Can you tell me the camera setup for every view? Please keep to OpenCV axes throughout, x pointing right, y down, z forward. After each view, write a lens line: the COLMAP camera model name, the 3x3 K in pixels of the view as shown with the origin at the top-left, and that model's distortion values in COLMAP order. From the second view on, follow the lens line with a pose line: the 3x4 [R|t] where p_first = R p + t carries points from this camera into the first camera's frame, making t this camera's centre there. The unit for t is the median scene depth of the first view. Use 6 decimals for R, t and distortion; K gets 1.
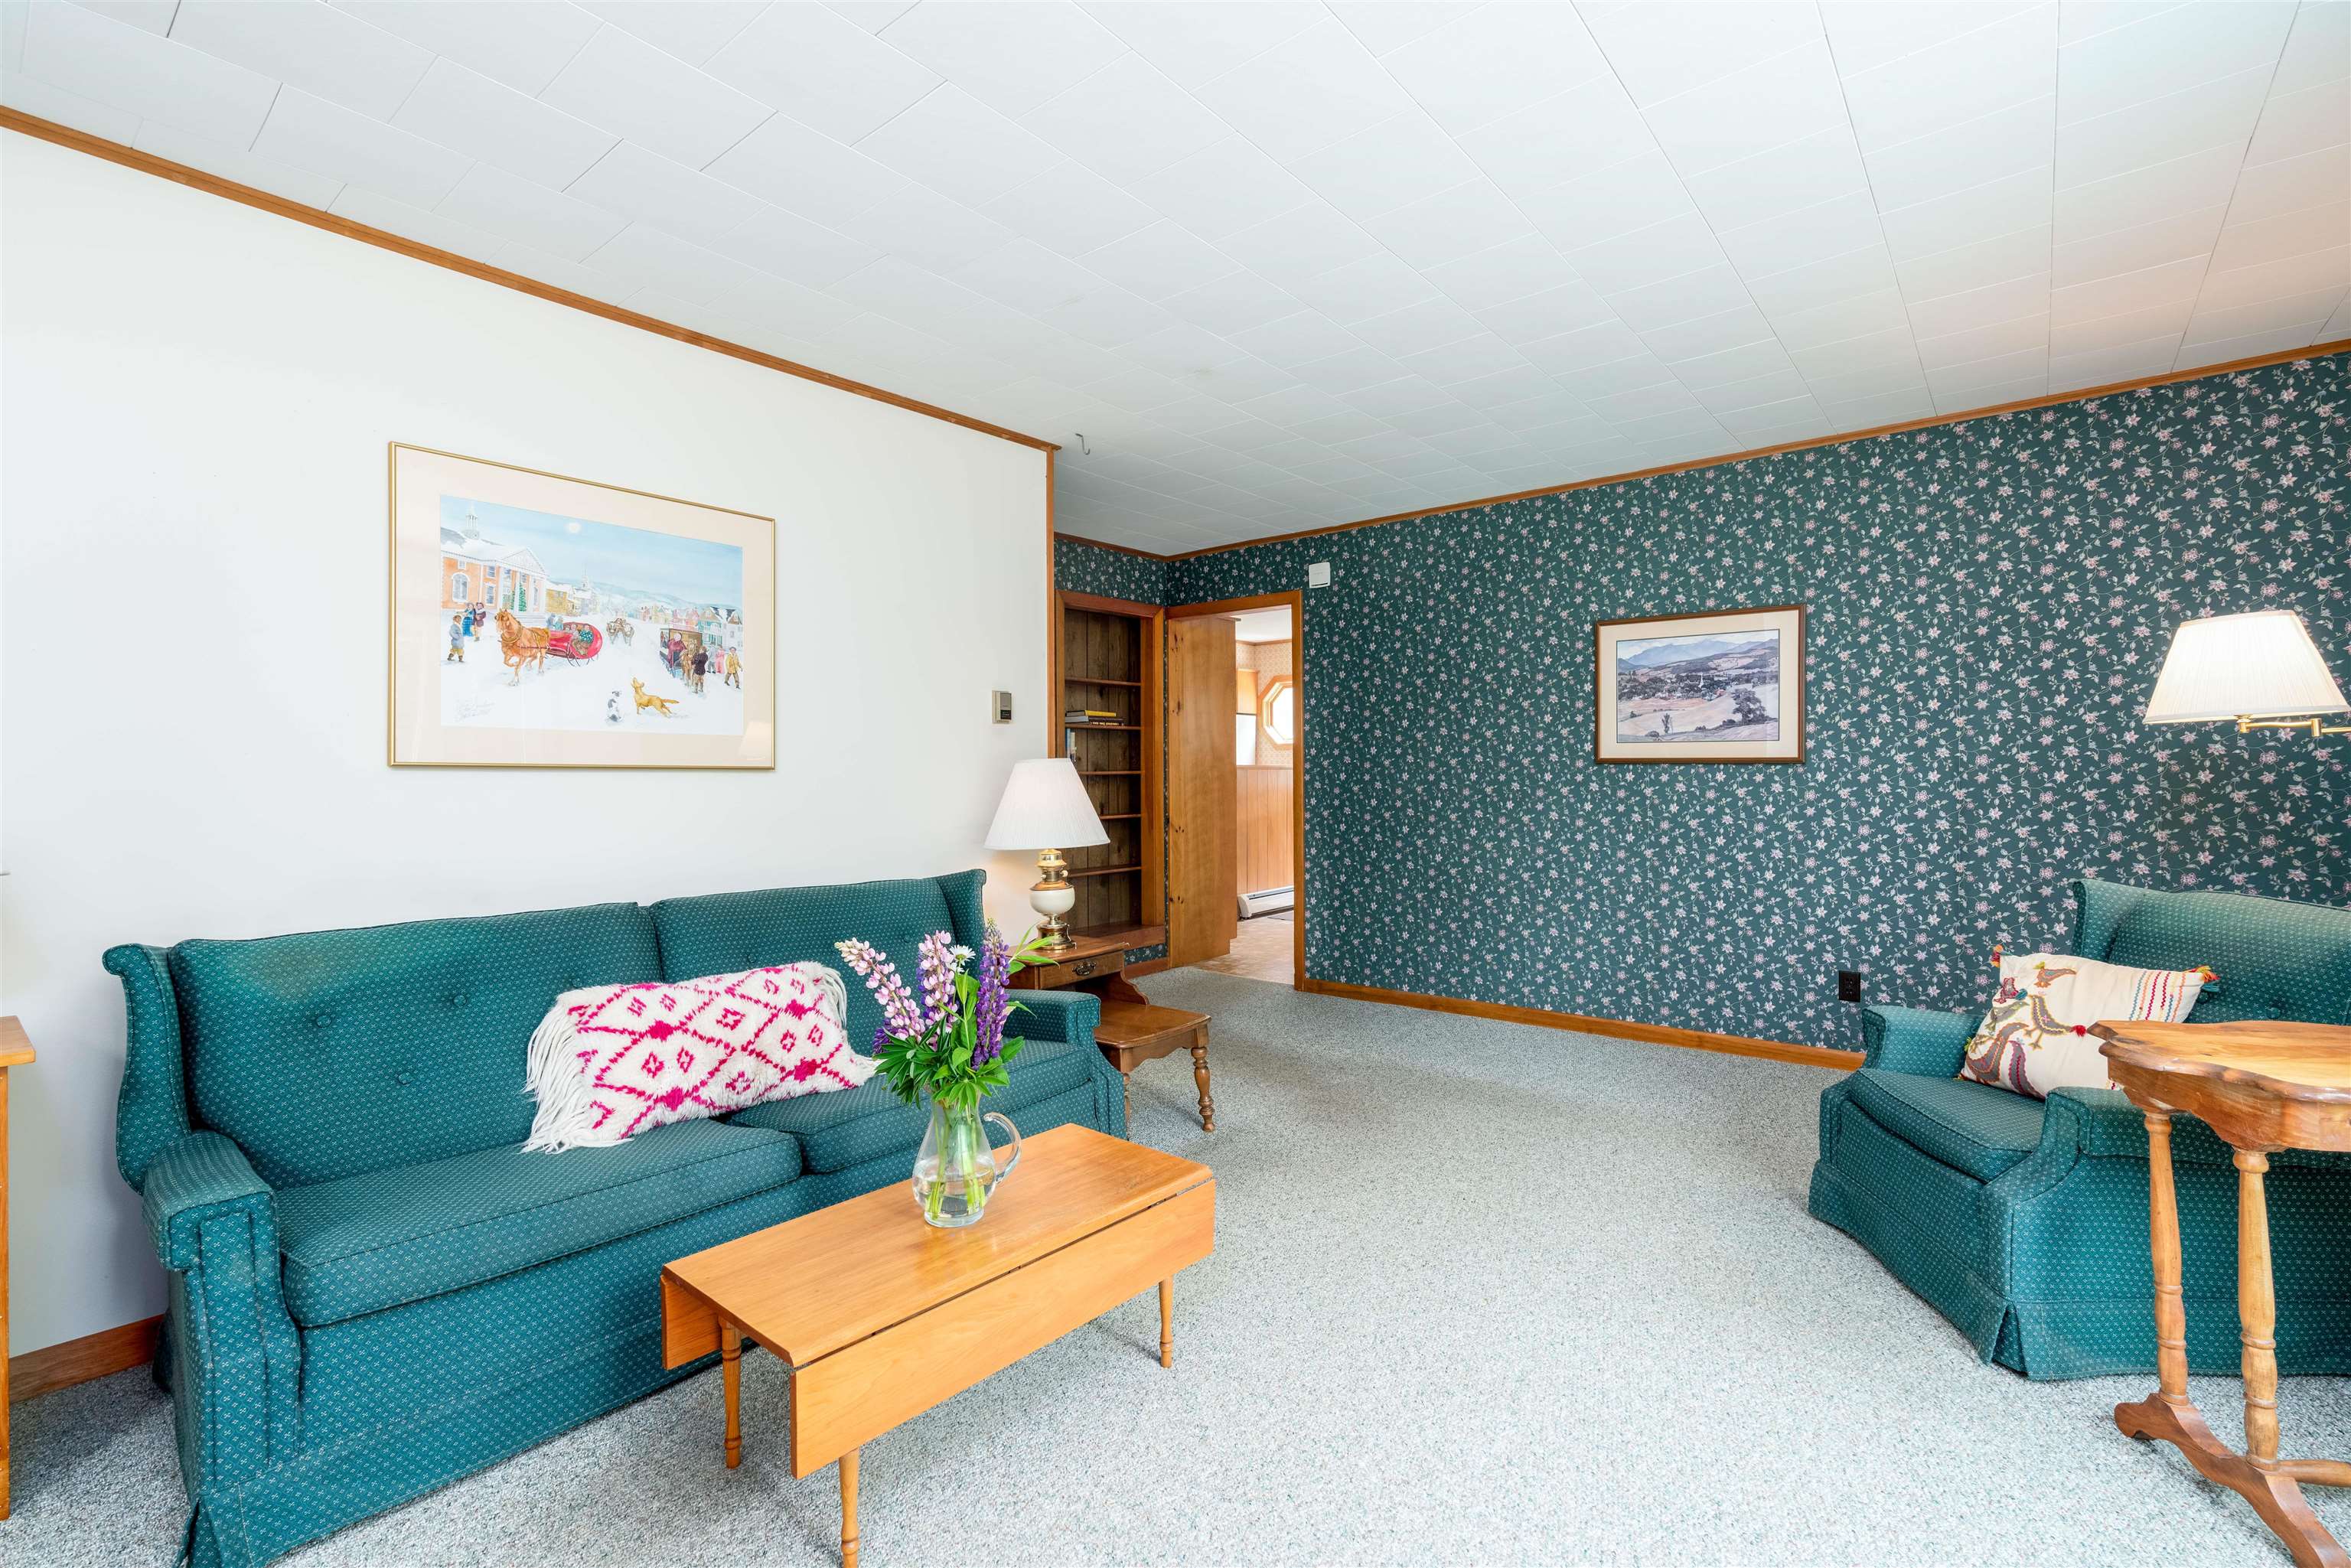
lens RADIAL K [[1076.1, 0, 1174.9], [0, 1076.1, 774.9], [0, 0, 1]] dist [-0.009498, 0.003695]
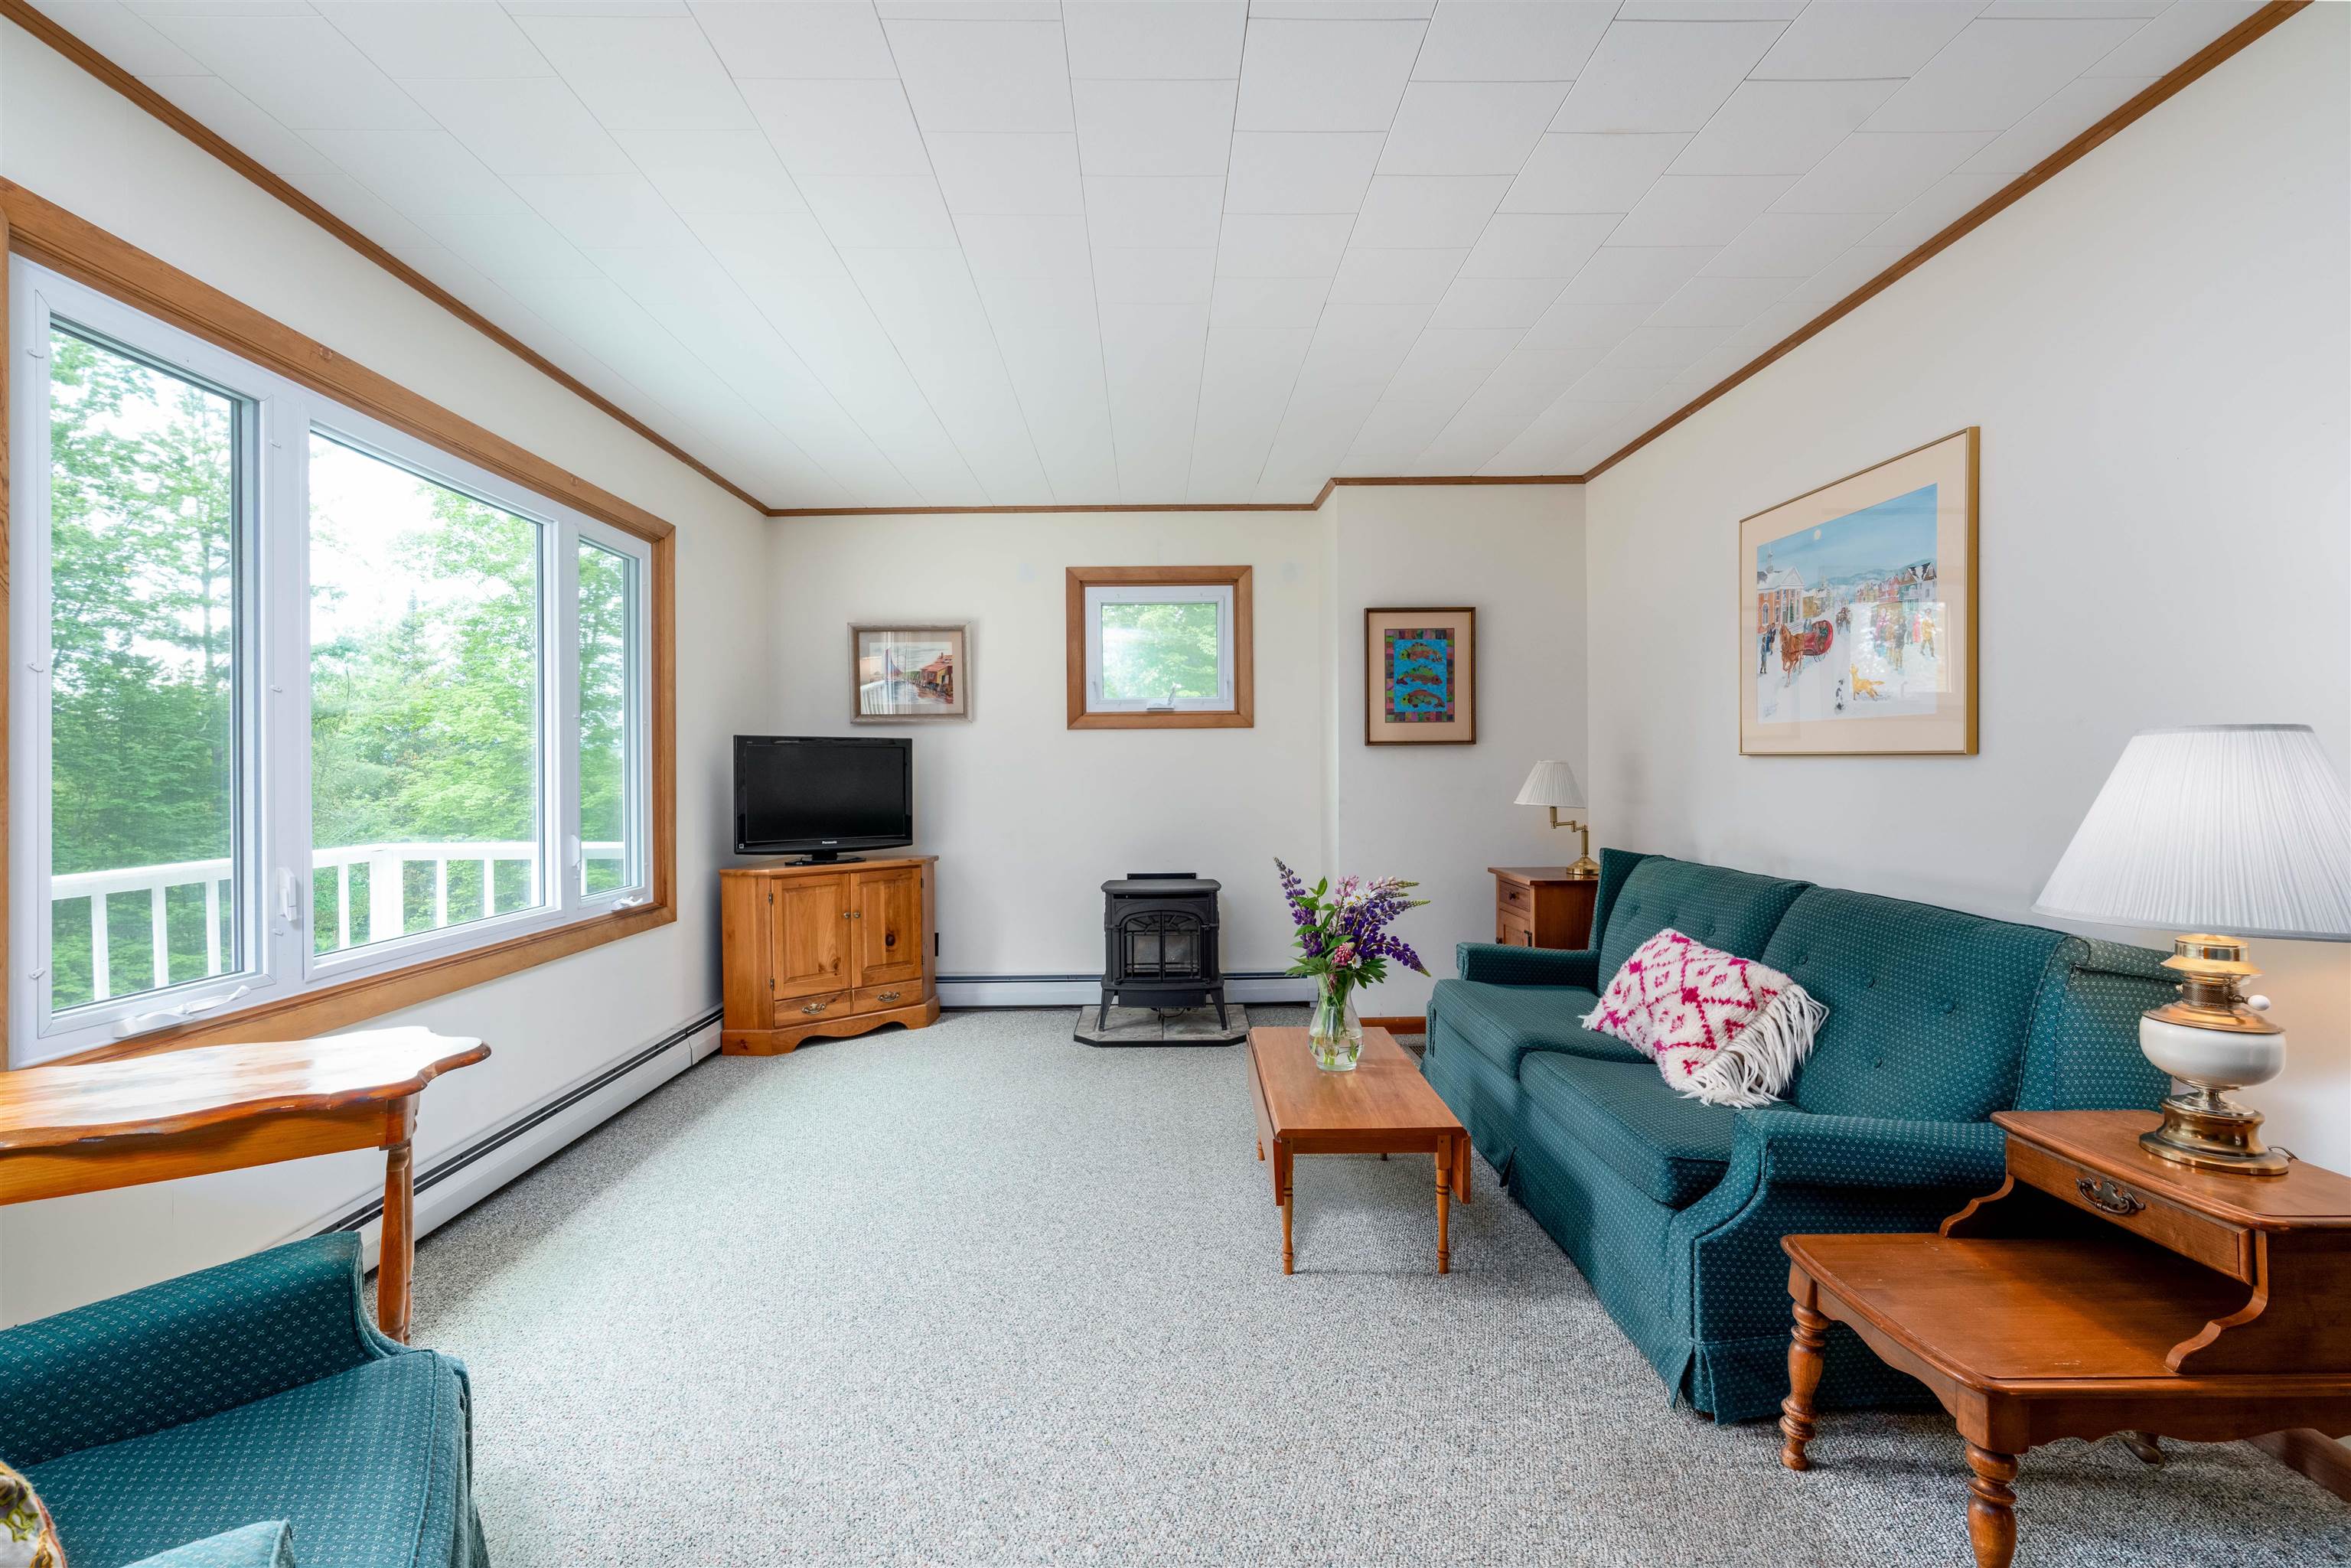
lens RADIAL K [[1076.1, 0, 1179.4], [0, 1076.1, 774.3], [0, 0, 1]] dist [-0.009498, 0.003695]
pose [[-0.741052, 0.009632, -0.671378, 0.659878], [0.007299, 0.999954, 0.006290, 0.000630], [0.671408, -0.000239, -0.741088, 1.391679]]
